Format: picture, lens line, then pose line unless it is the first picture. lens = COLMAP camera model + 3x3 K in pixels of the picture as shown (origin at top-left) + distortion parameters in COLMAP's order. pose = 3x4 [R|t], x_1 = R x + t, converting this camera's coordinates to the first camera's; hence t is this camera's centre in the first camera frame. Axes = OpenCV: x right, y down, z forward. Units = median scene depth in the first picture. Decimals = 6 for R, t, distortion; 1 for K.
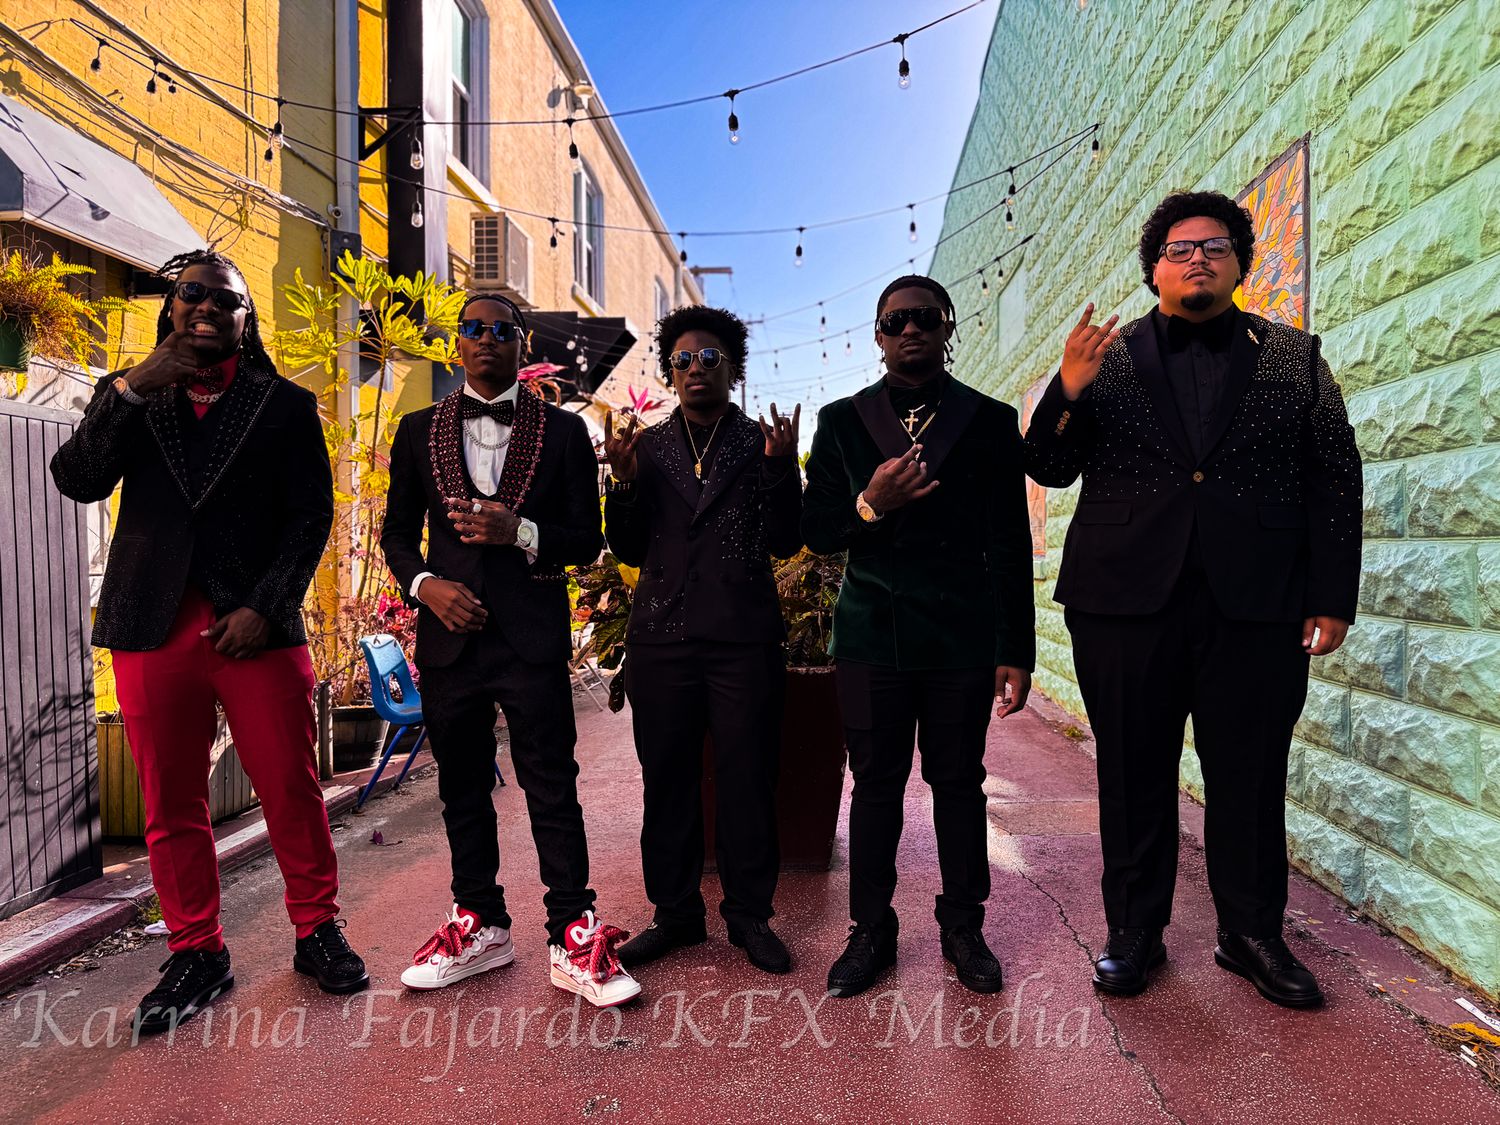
lens RADIAL K [[1048.1, 0, 739.5], [0, 1048.1, 562.3], [0, 0, 1]] dist [0.033804, -0.040197]
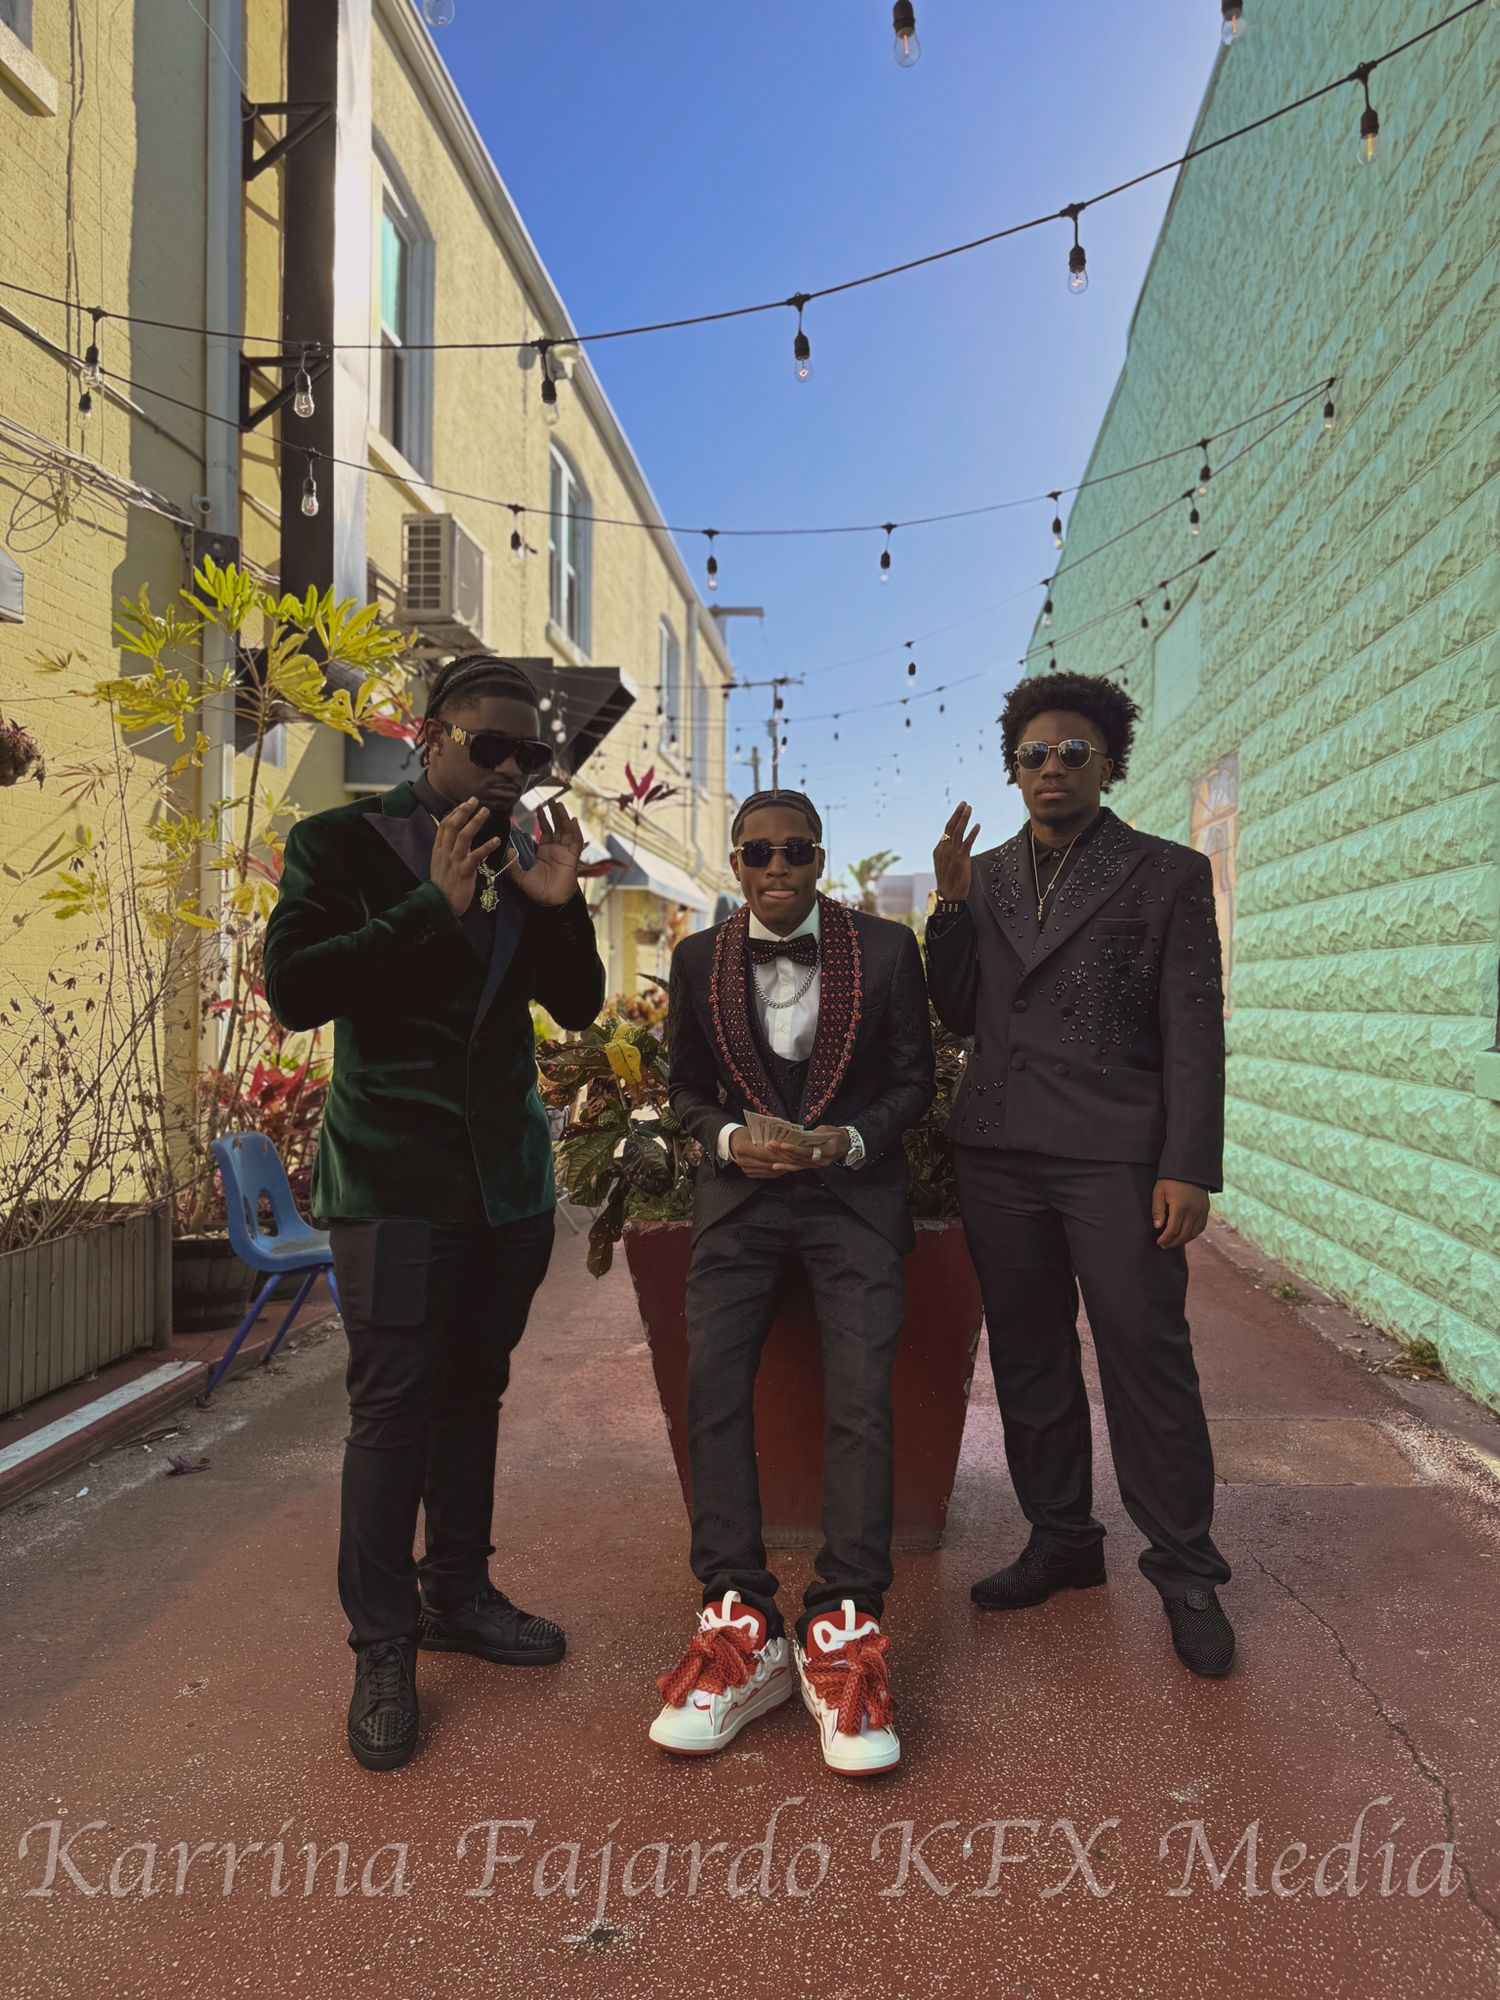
lens RADIAL K [[1397.4, 0, 744.9], [0, 1397.4, 996.4], [0, 0, 1]] dist [0.033804, -0.040197]
pose [[0.999780, 0.014679, -0.014982, -0.013368], [-0.014748, 0.999881, -0.004490, -0.014956], [0.014914, 0.004710, 0.999878, 0.107075]]
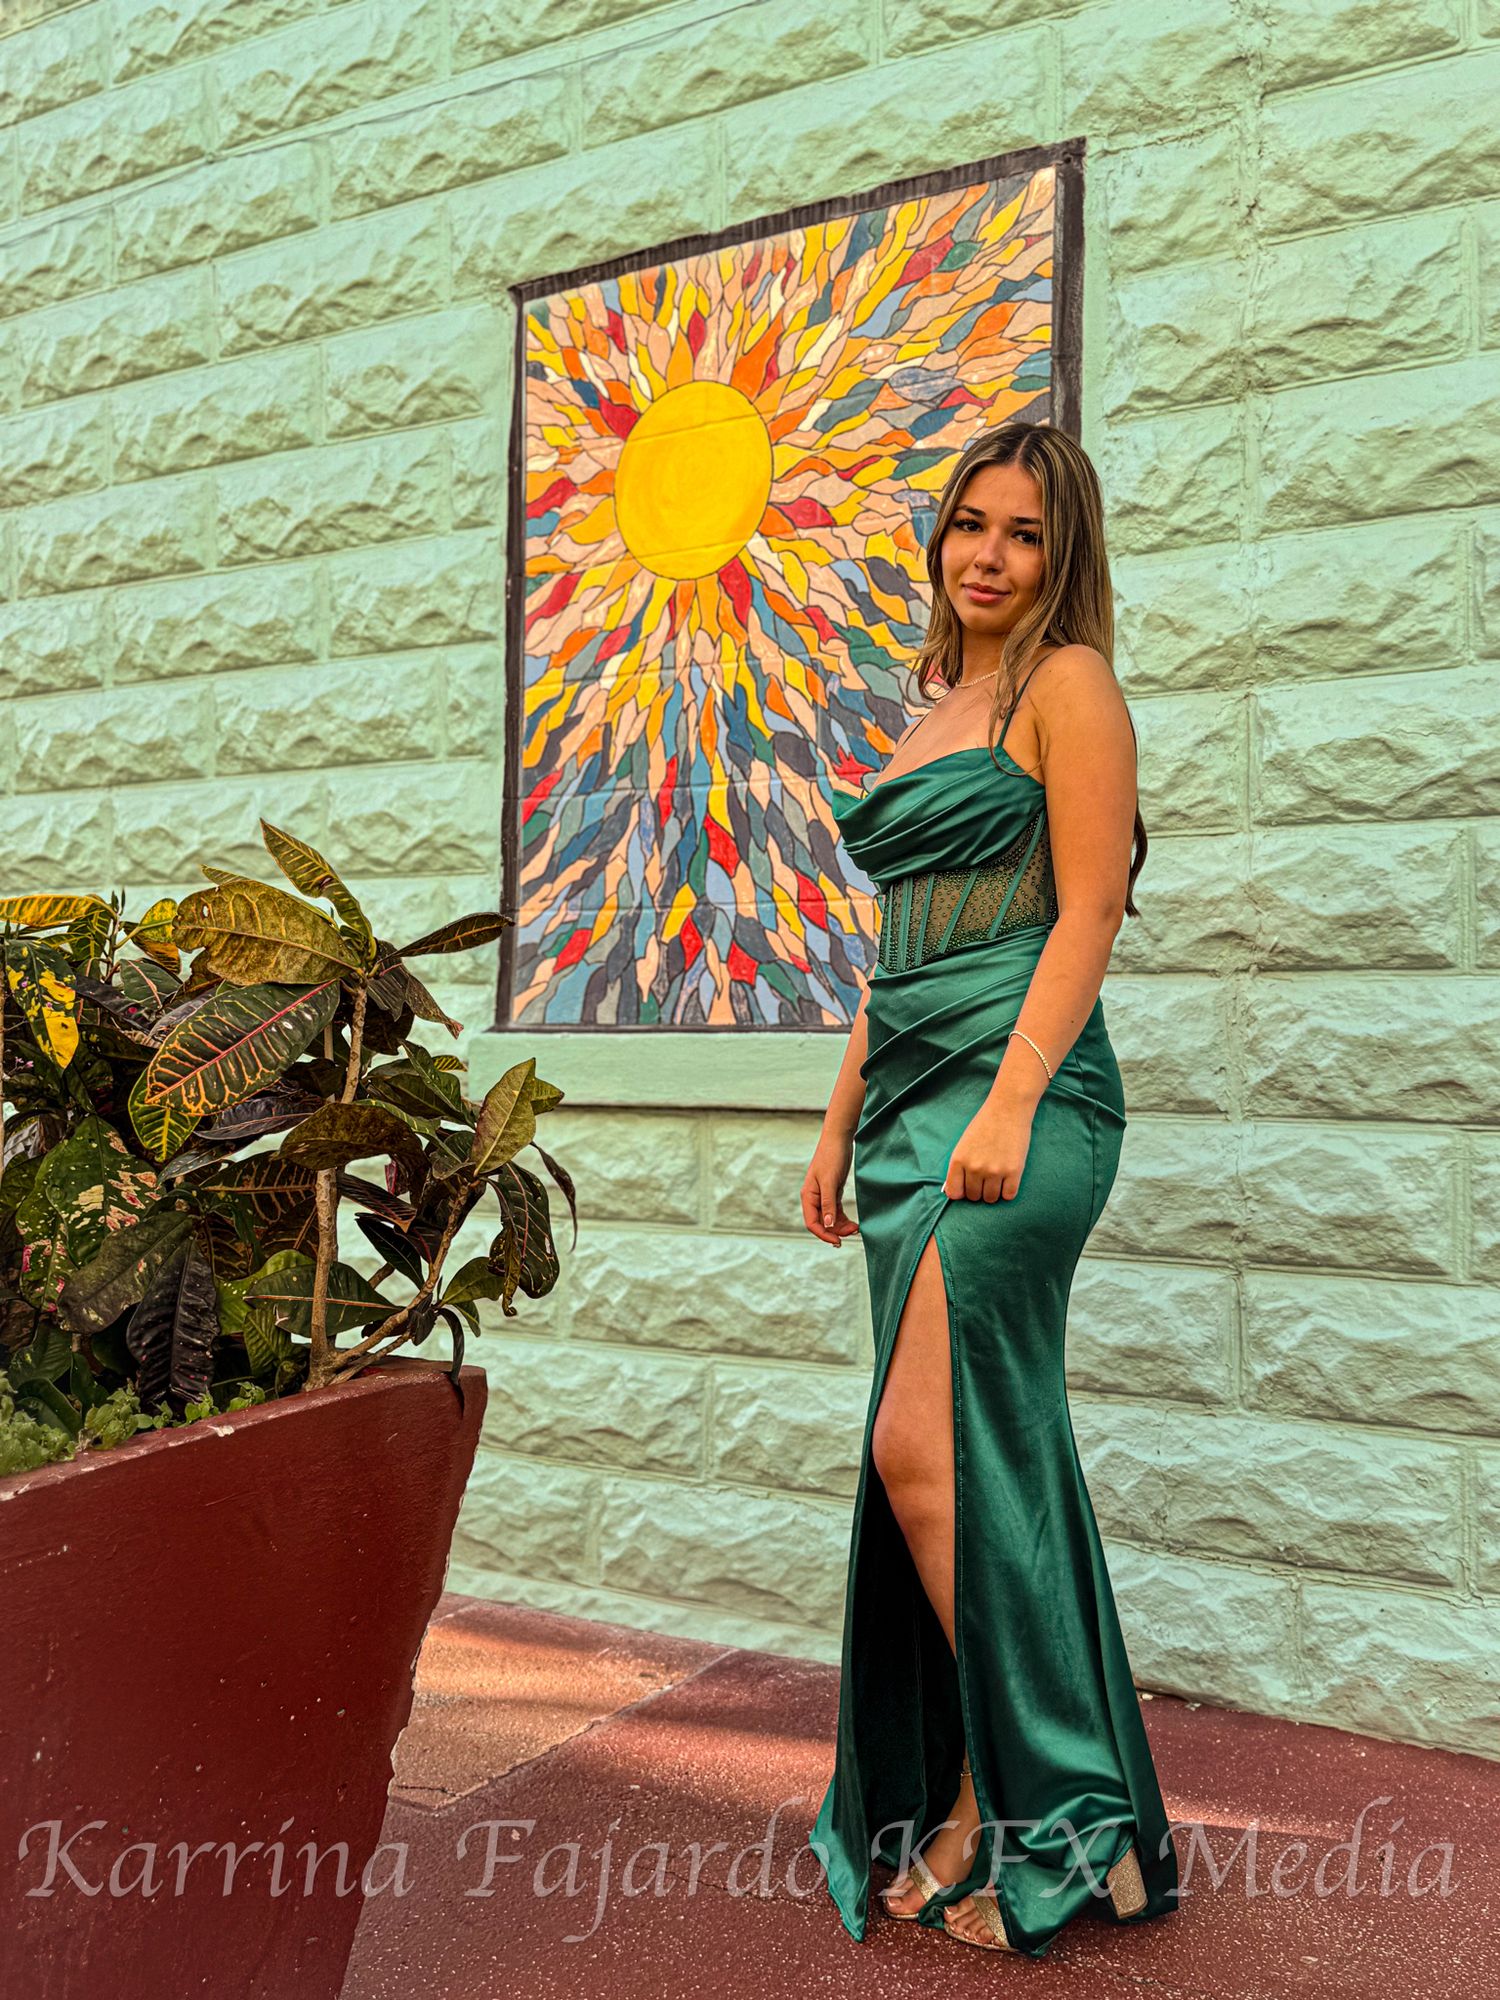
lens RADIAL K [[1985.5, 0, 738.7], [0, 1985.5, 997.5], [0, 0, 1]] dist [0.056671, 0.000000]
pose [[0.449364, 0.028903, 0.892881, -0.200942], [-0.003341, 0.999524, -0.030674, 0.010846], [-0.893342, 0.010800, 0.449247, 0.416253]]
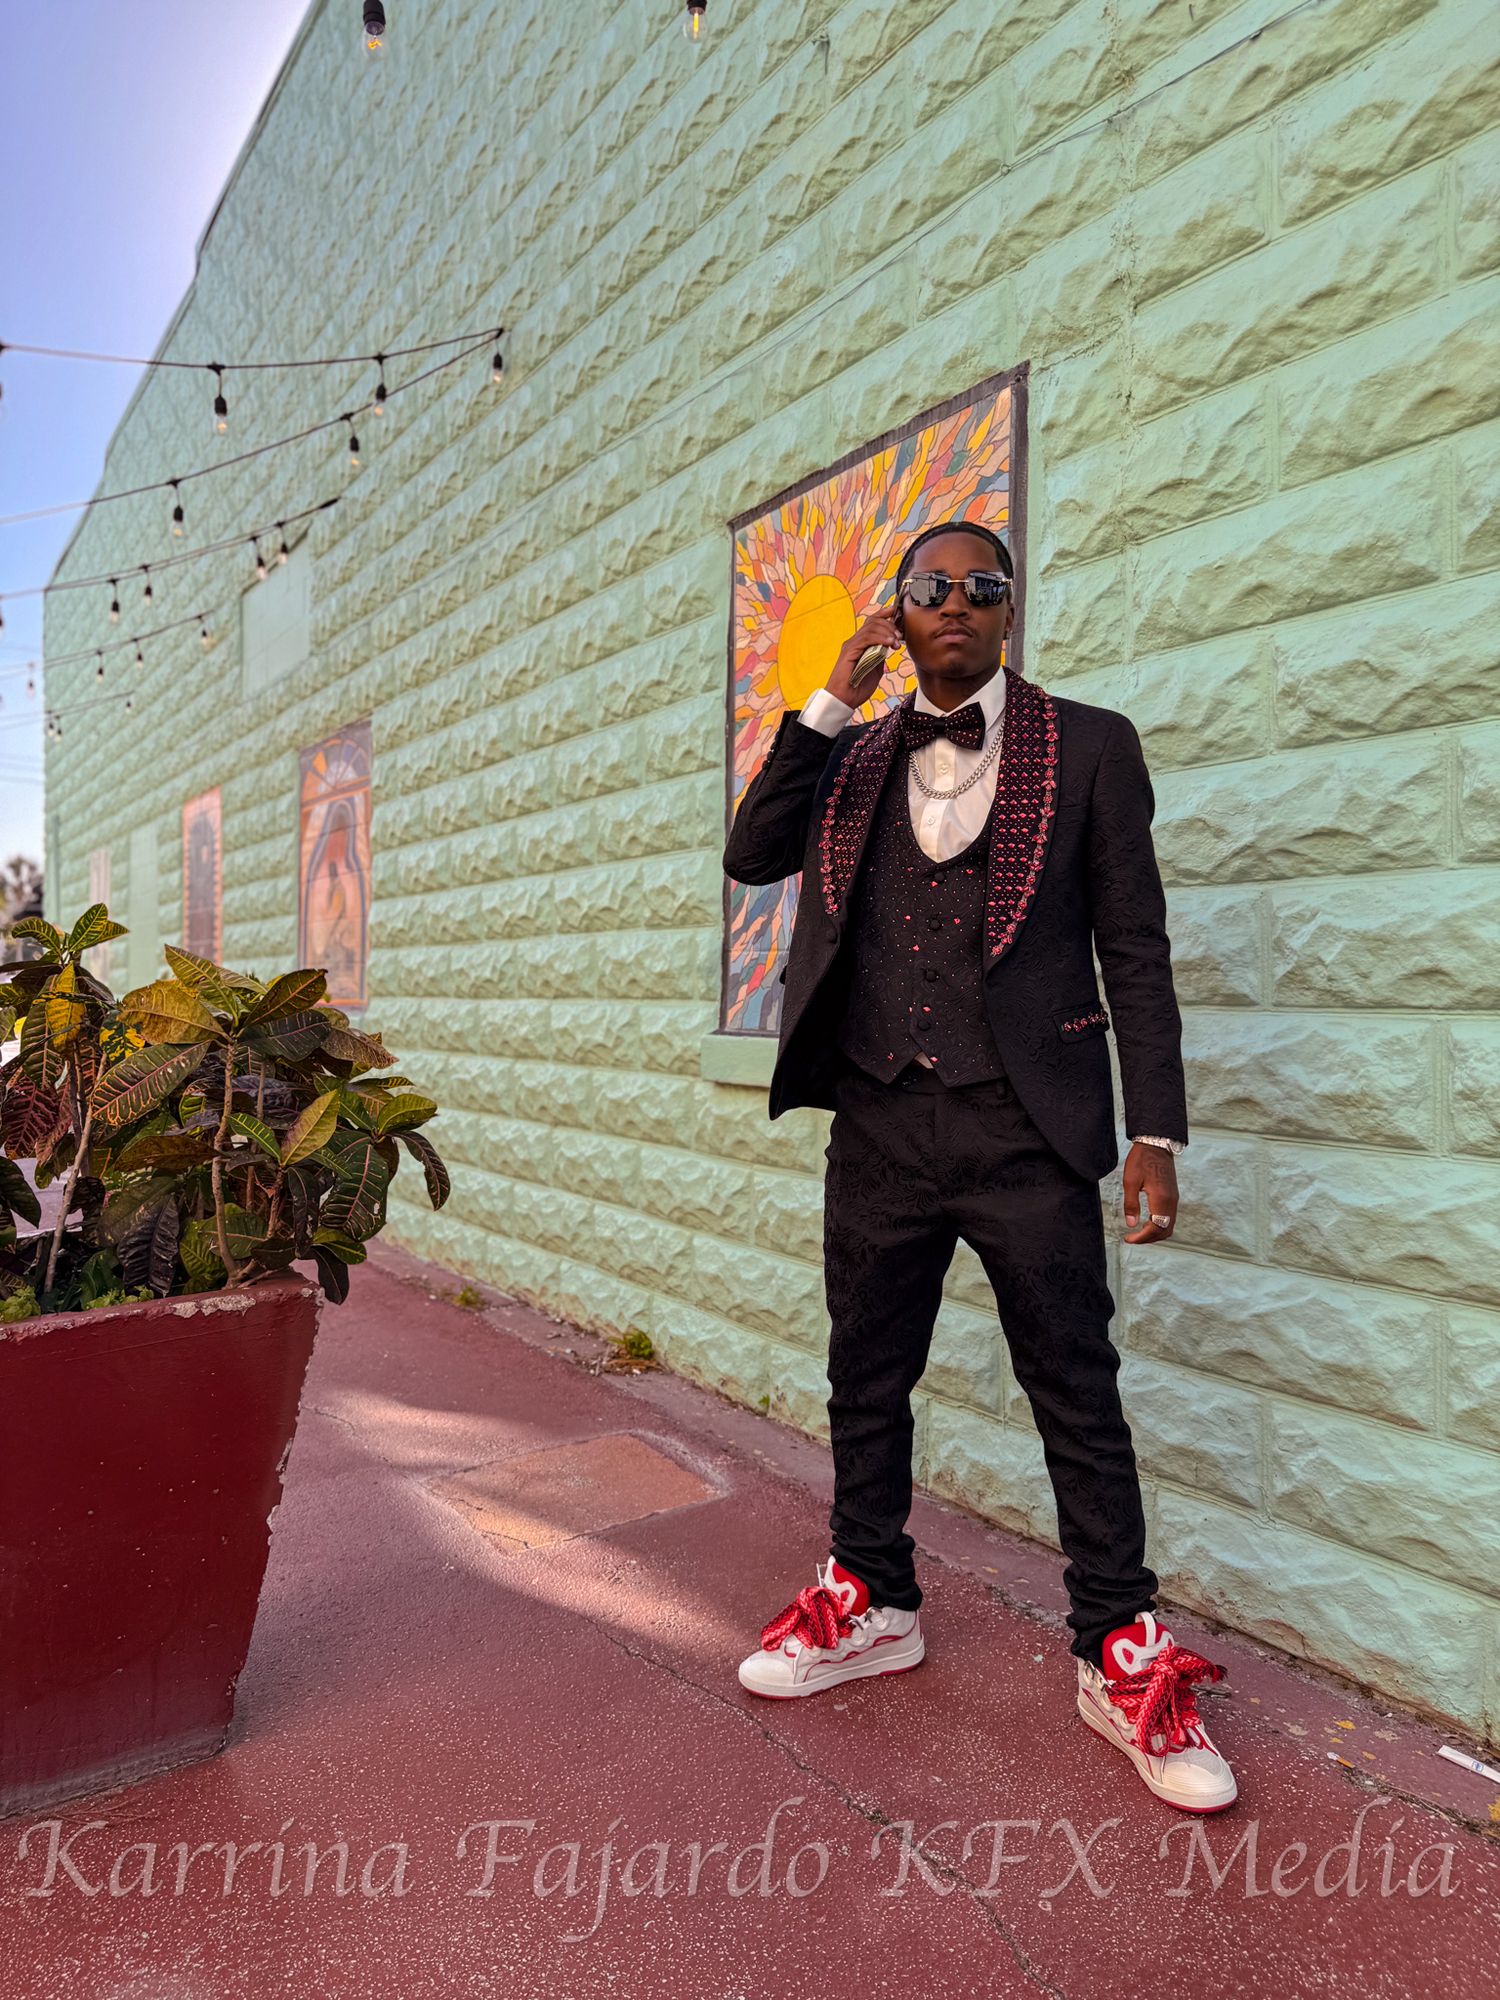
lens RADIAL K [[1397.4, 0, 735.6], [0, 1397.4, 1000.1], [0, 0, 1]] dist [0.033804, -0.040197]
pose [[0.786186, 0.005934, 0.617961, -0.069022], [-0.004649, 0.999982, -0.003688, -0.010708], [-0.617972, 0.000027, 0.786200, 0.252293]]
